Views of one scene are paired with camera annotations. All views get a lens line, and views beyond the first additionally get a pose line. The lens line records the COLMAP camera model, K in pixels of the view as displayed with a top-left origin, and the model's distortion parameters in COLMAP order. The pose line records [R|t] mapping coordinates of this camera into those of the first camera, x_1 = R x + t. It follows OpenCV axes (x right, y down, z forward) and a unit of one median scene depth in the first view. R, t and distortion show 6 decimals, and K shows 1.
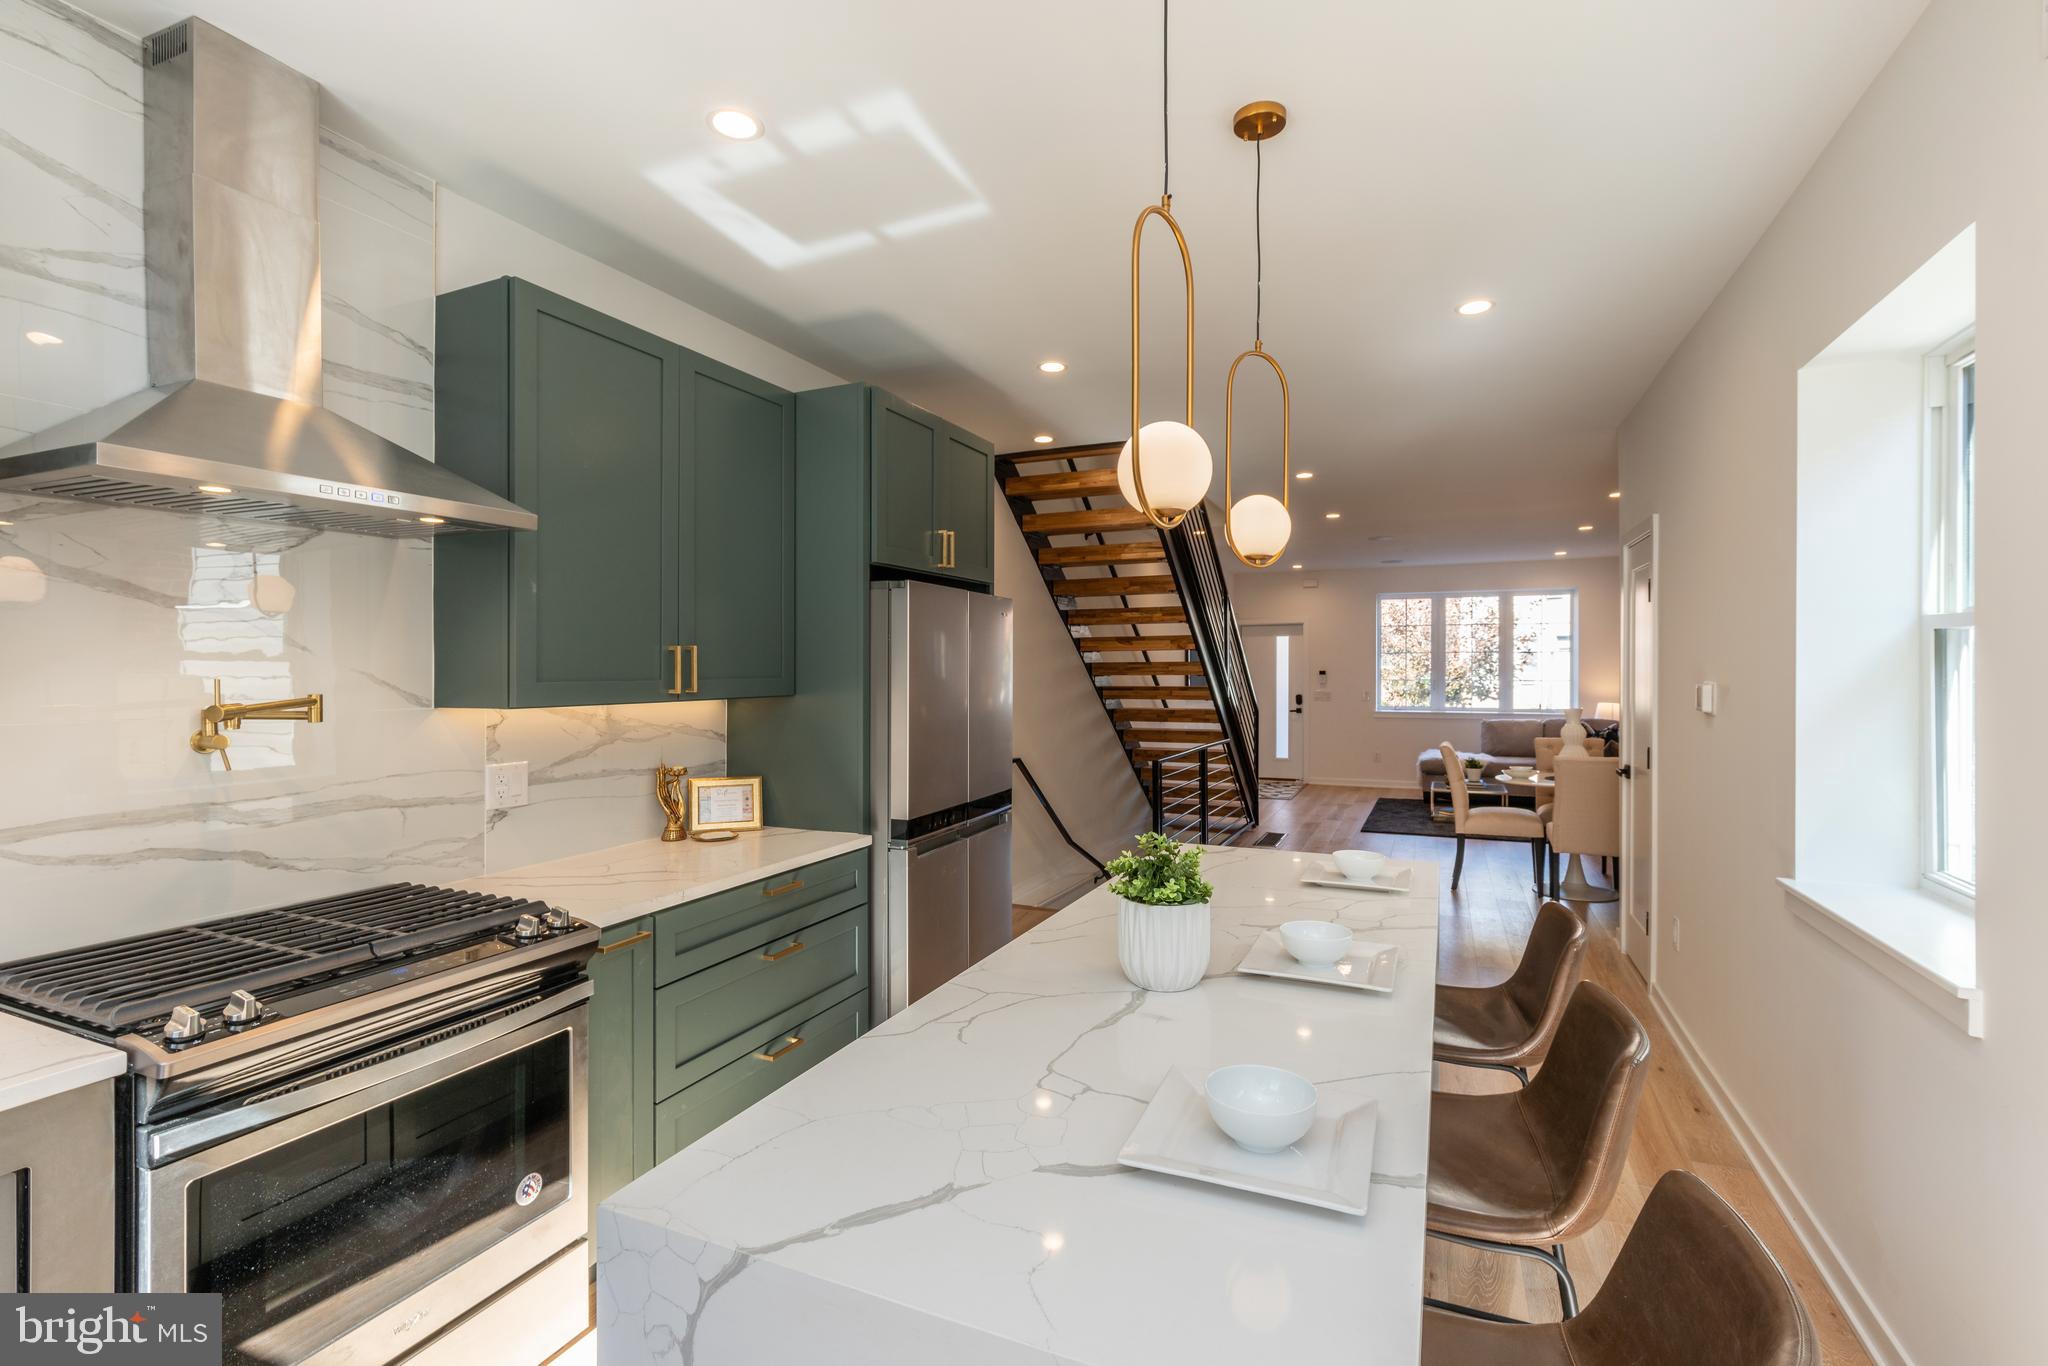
lens RADIAL K [[926.0, 0, 1033.8], [0, 926.0, 667.2], [0, 0, 1]] dist [0.011500, -0.003377]
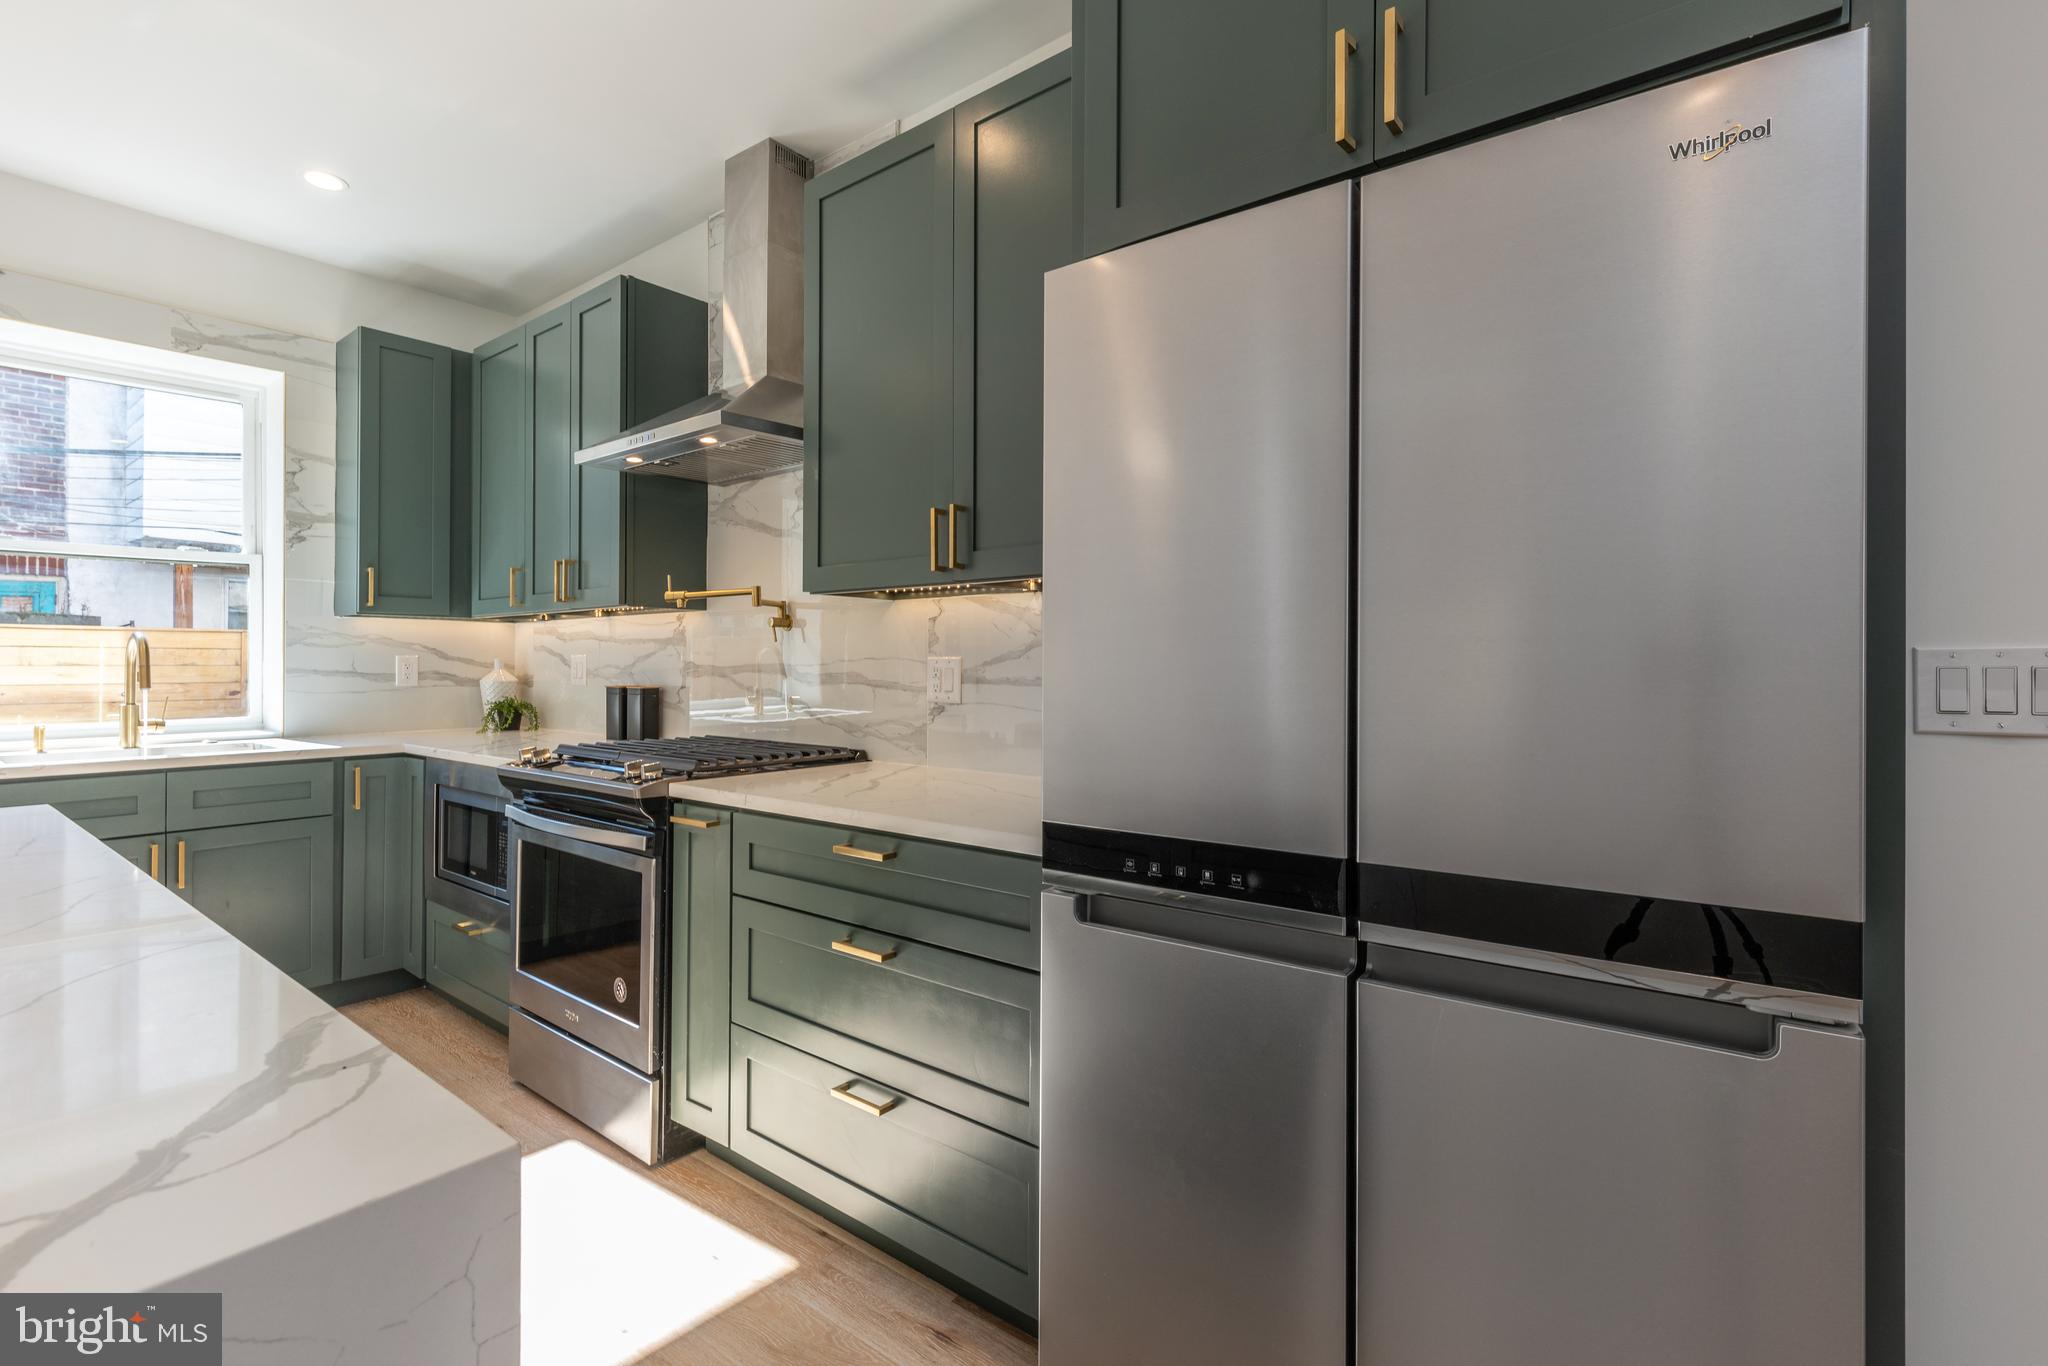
lens RADIAL K [[926.0, 0, 1038.5], [0, 926.0, 652.7], [0, 0, 1]] dist [0.011500, -0.003377]
pose [[-0.242802, -0.007679, -0.970046, 0.323745], [0.003115, 0.999957, -0.008696, 0.100291], [0.970071, -0.005133, -0.242767, 1.243305]]
